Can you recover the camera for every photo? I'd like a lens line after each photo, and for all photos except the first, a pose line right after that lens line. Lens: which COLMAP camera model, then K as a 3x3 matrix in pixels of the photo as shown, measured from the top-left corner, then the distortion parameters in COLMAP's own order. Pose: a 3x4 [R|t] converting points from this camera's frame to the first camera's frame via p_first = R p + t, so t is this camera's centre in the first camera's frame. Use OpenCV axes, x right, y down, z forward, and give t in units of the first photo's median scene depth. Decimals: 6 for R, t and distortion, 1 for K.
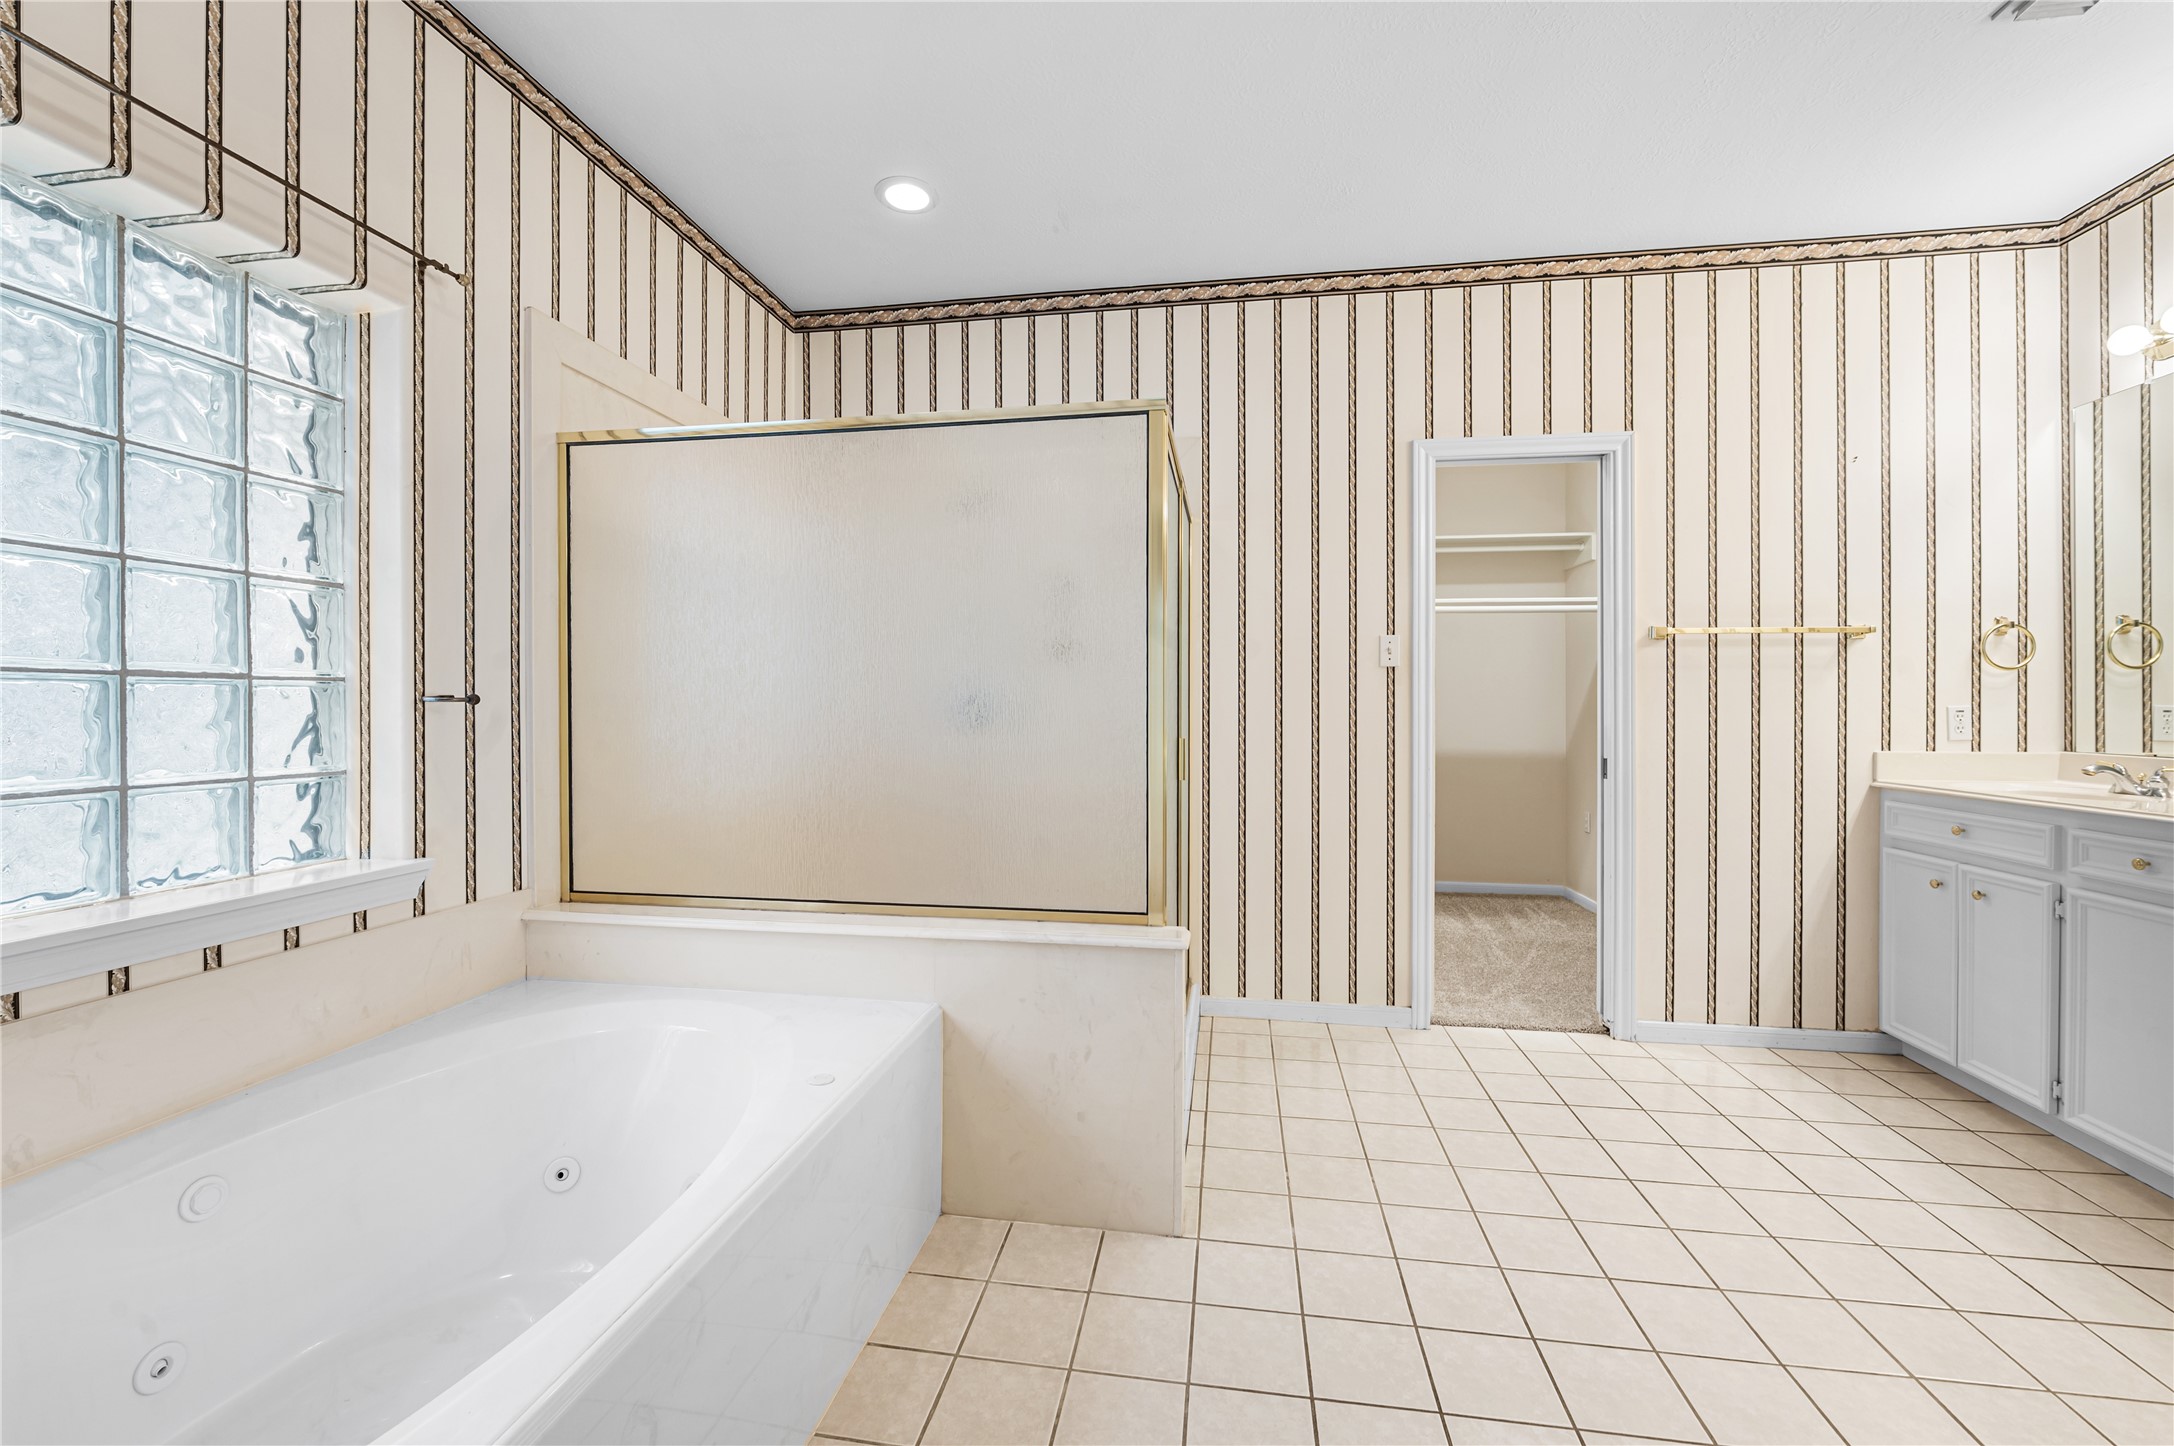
lens RADIAL K [[871.2, 0, 1084.5], [0, 871.2, 708.8], [0, 0, 1]] dist [0.000561, 0.000090]
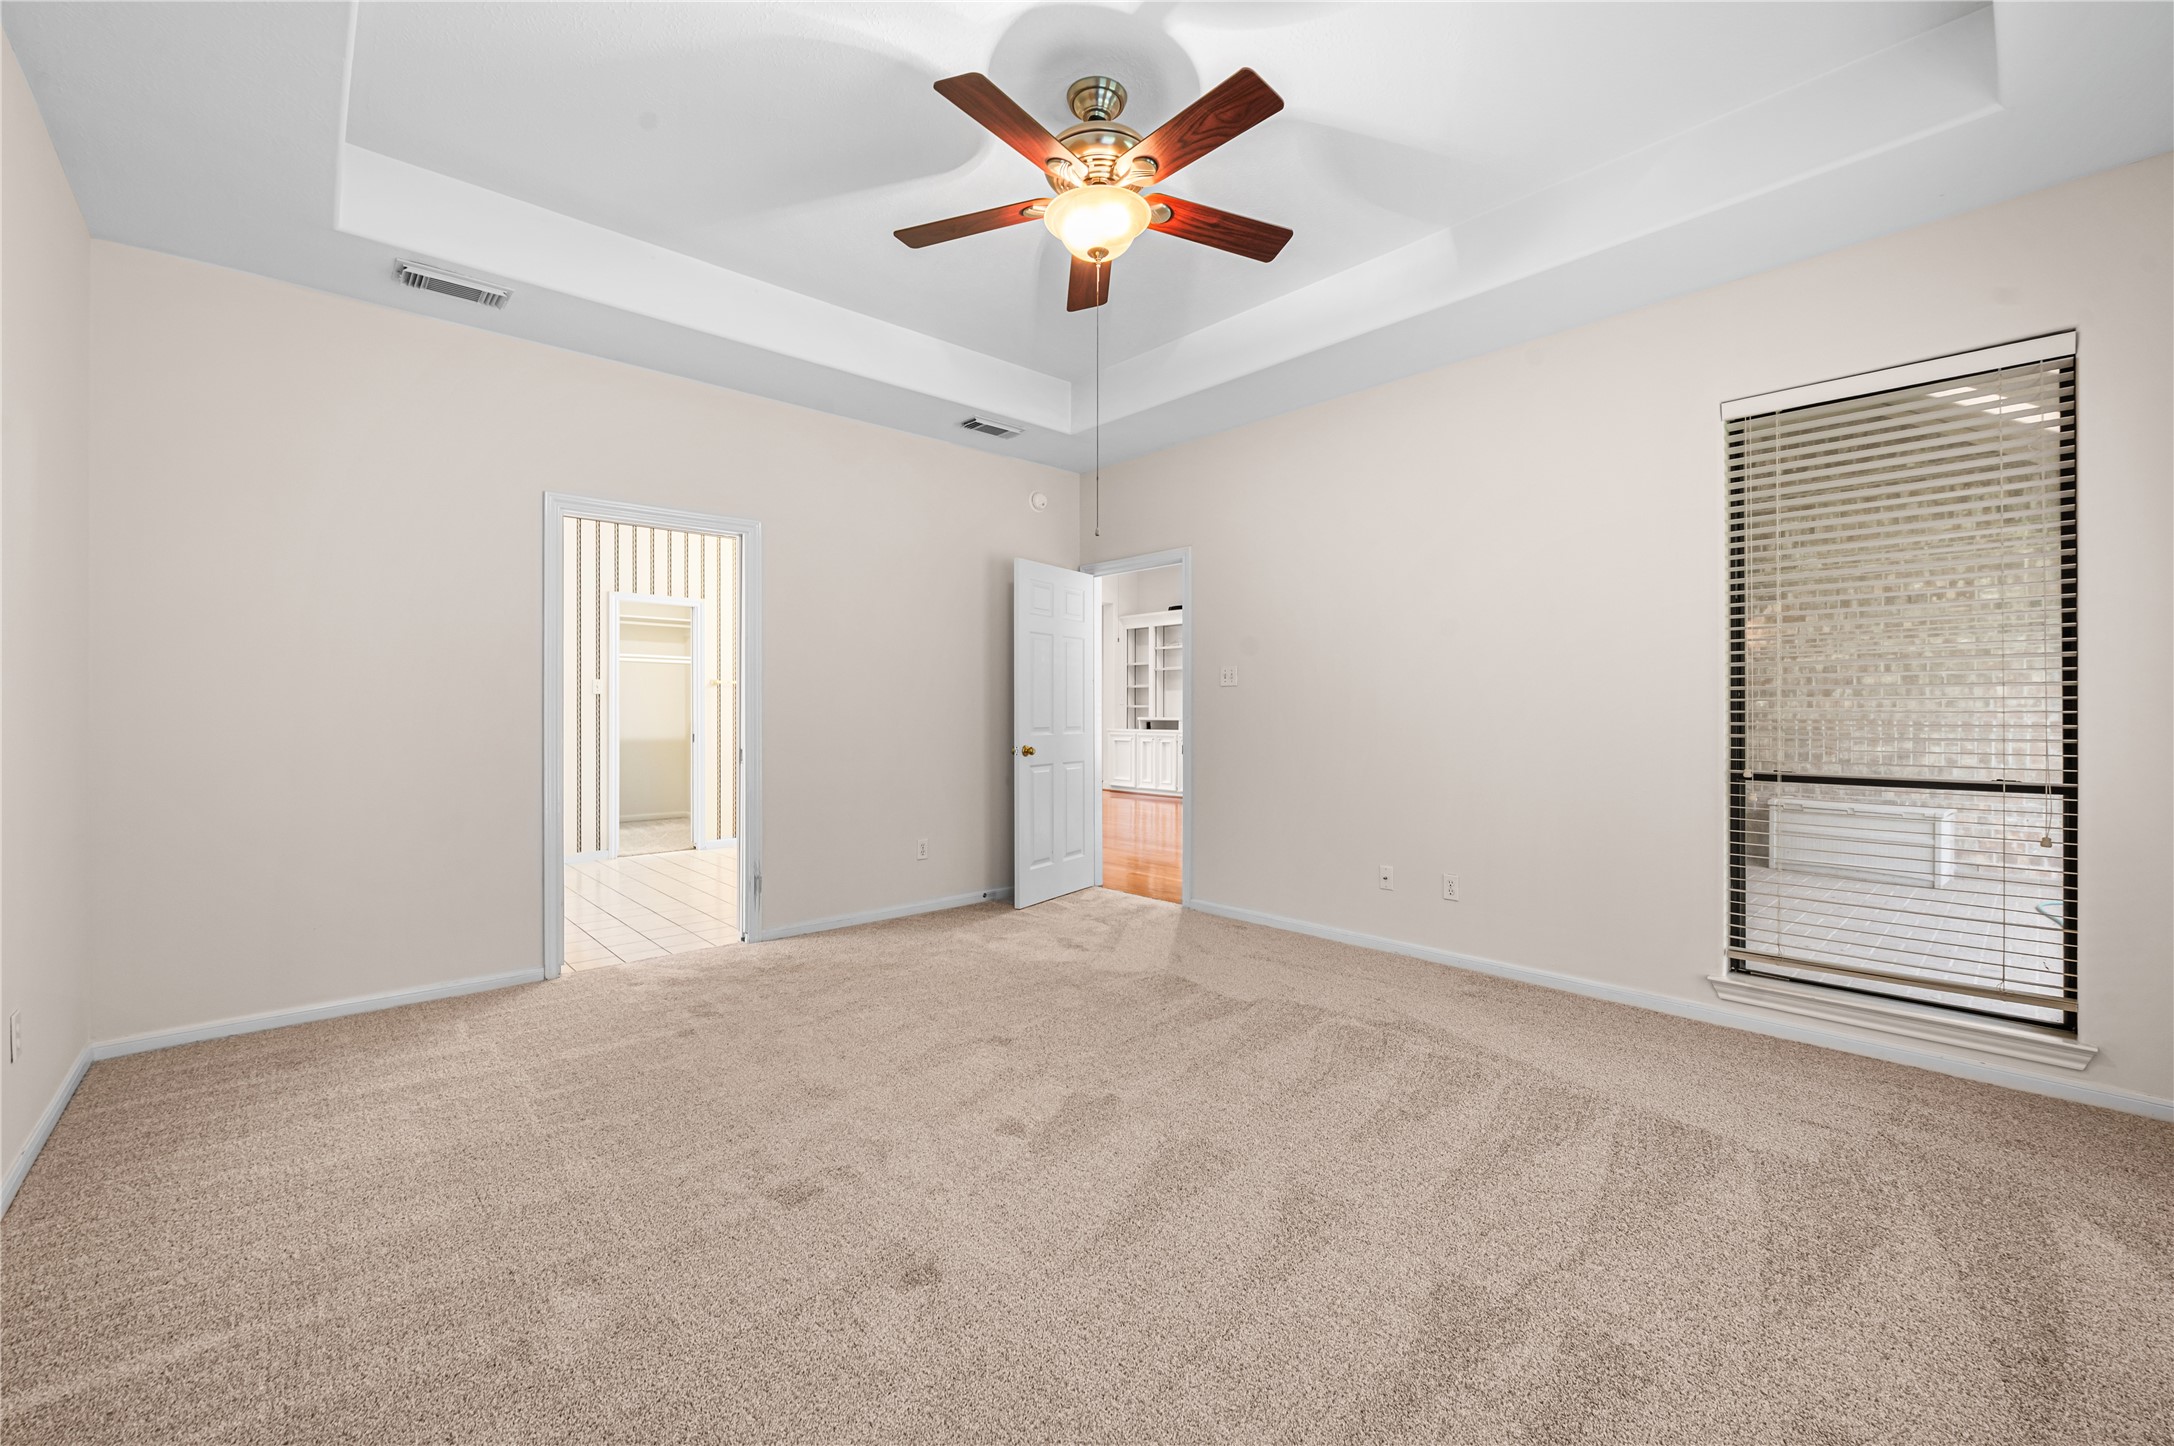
lens RADIAL K [[871.2, 0, 1084.5], [0, 871.2, 708.8], [0, 0, 1]] dist [0.000561, 0.000090]
pose [[0.627926, 0.002044, 0.778271, -0.571054], [0.004657, 0.999969, -0.006384, 0.007629], [-0.778259, 0.007633, 0.627897, -1.291808]]
